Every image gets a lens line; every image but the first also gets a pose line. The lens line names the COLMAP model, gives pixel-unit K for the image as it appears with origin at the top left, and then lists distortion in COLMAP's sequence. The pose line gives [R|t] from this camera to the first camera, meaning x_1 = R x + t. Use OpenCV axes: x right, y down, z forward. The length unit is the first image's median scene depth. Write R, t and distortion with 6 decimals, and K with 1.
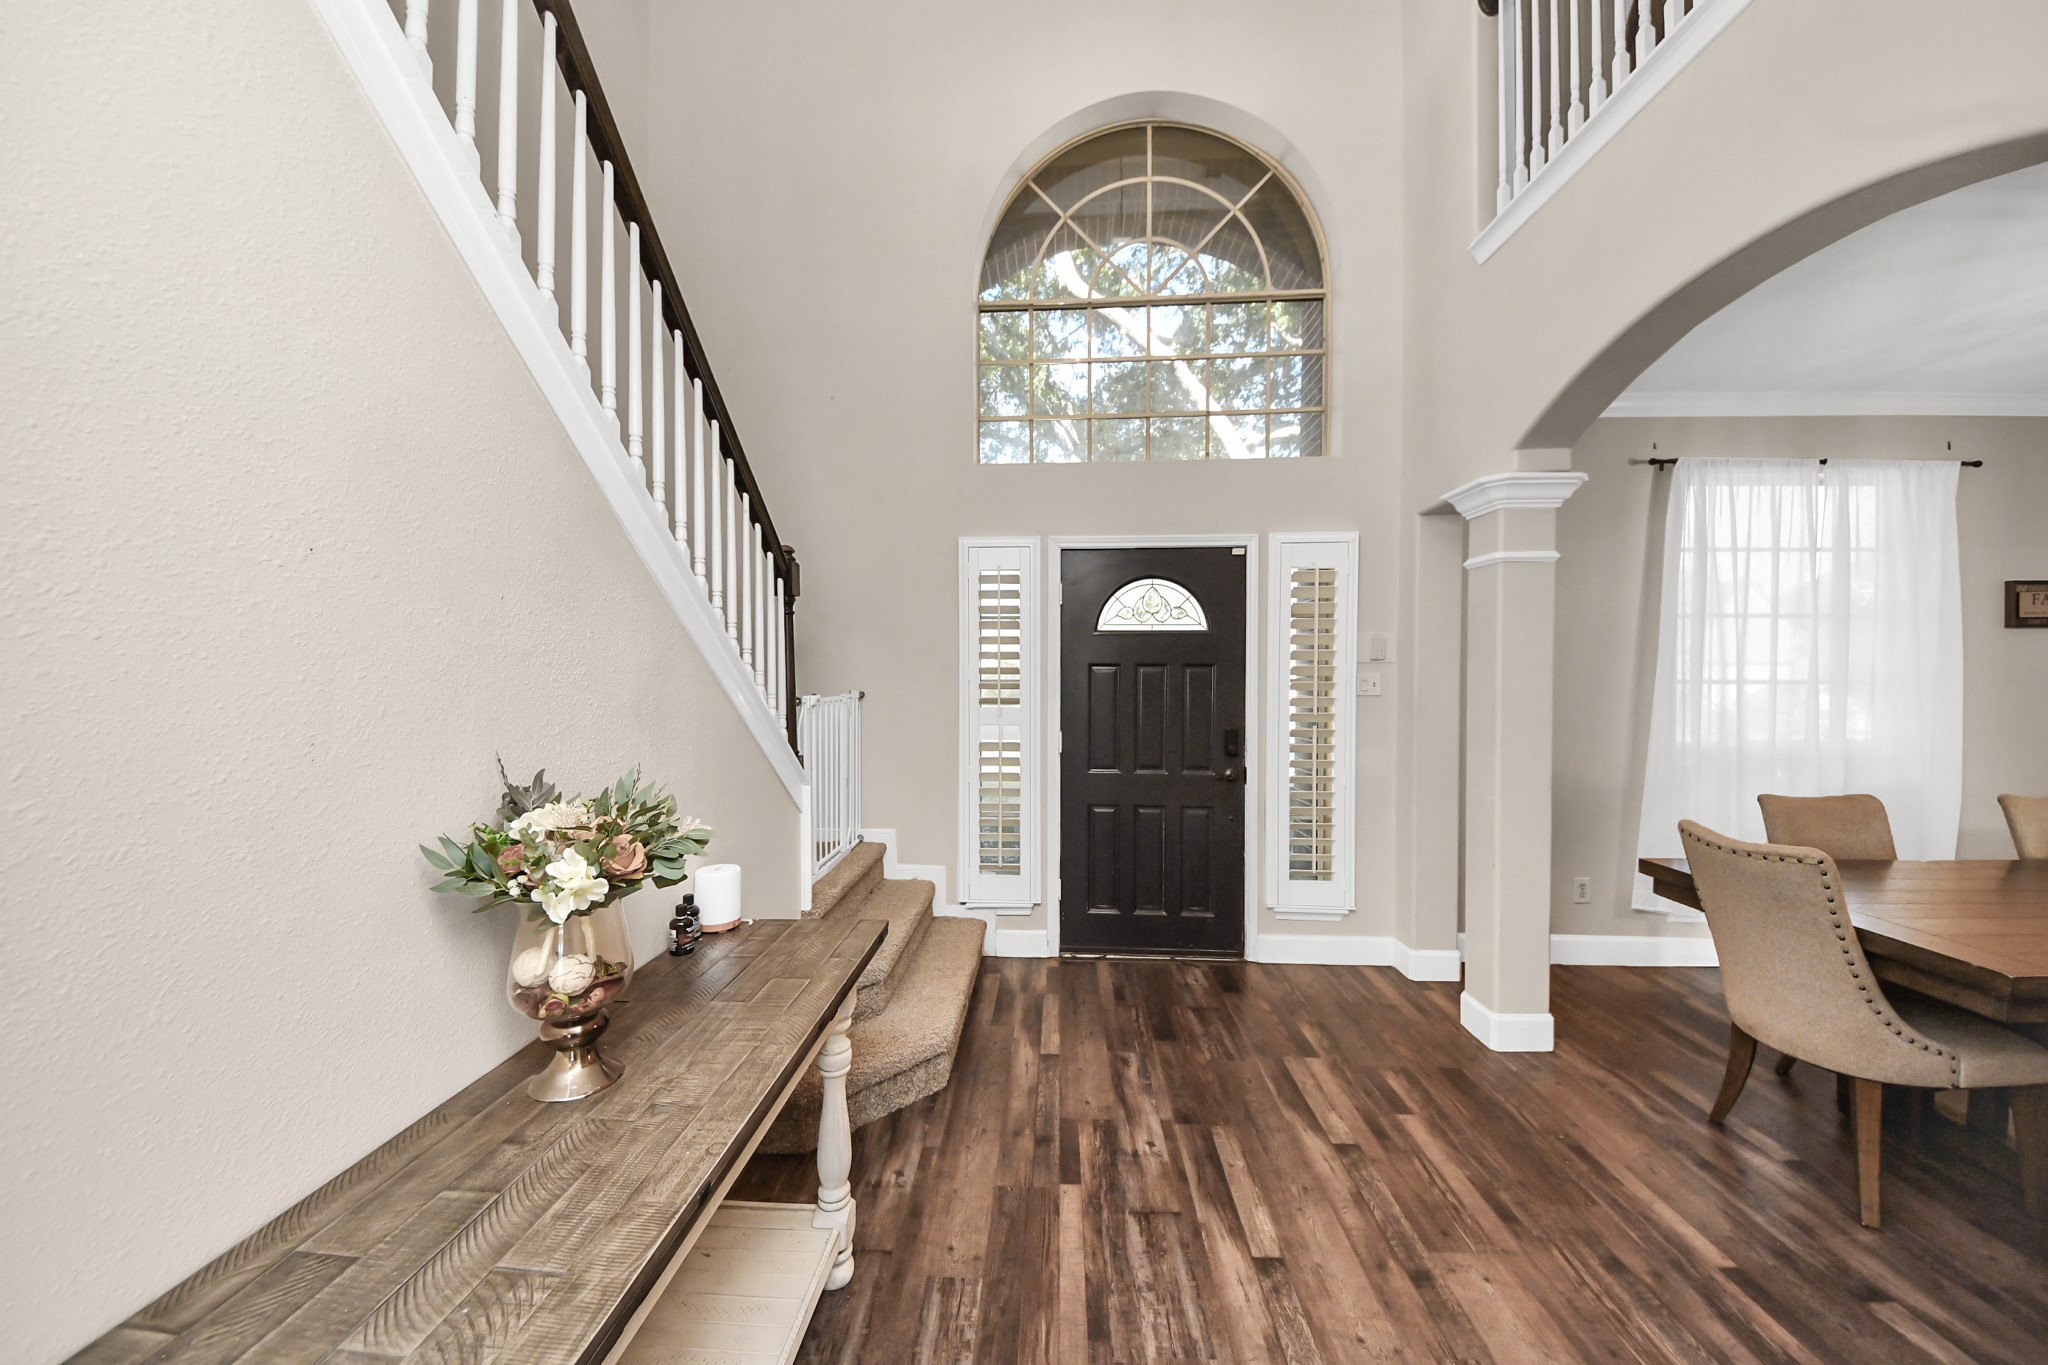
lens RADIAL K [[711.5, 0, 1014.2], [0, 711.5, 724.2], [0, 0, 1]] dist [-0.027246, 0.000102]
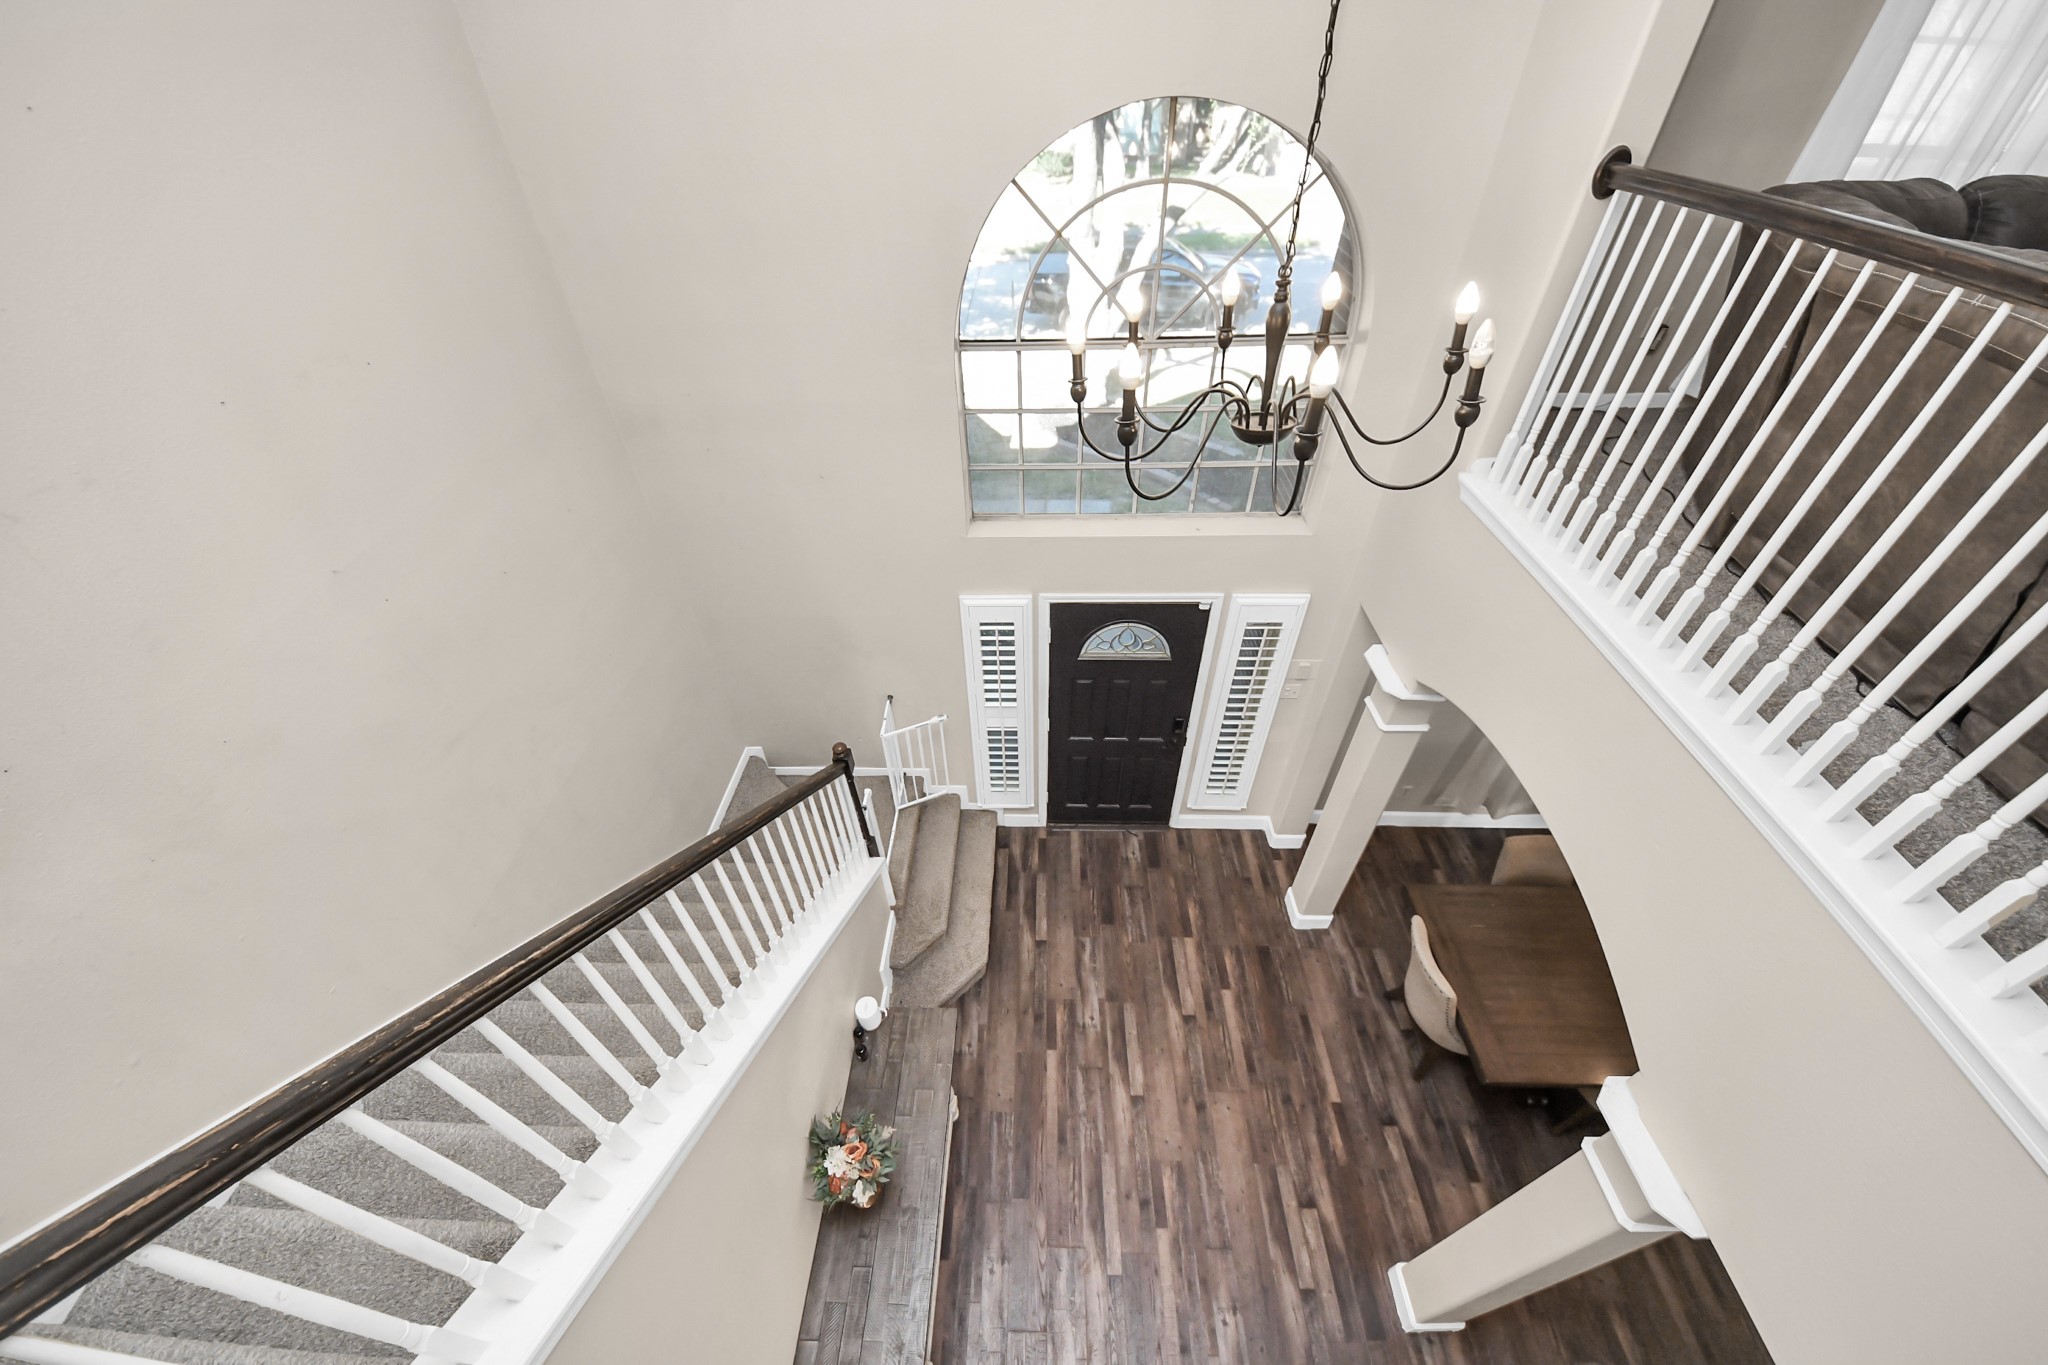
lens RADIAL K [[694.6, 0, 1024.0], [0, 694.6, 682.5], [0, 0, 1]] dist [0.014174, 0.000046]
pose [[0.999142, -0.035100, 0.021985, -0.007288], [0.012667, 0.764360, 0.644666, -1.082997], [-0.039432, -0.643834, 0.764148, 0.081931]]
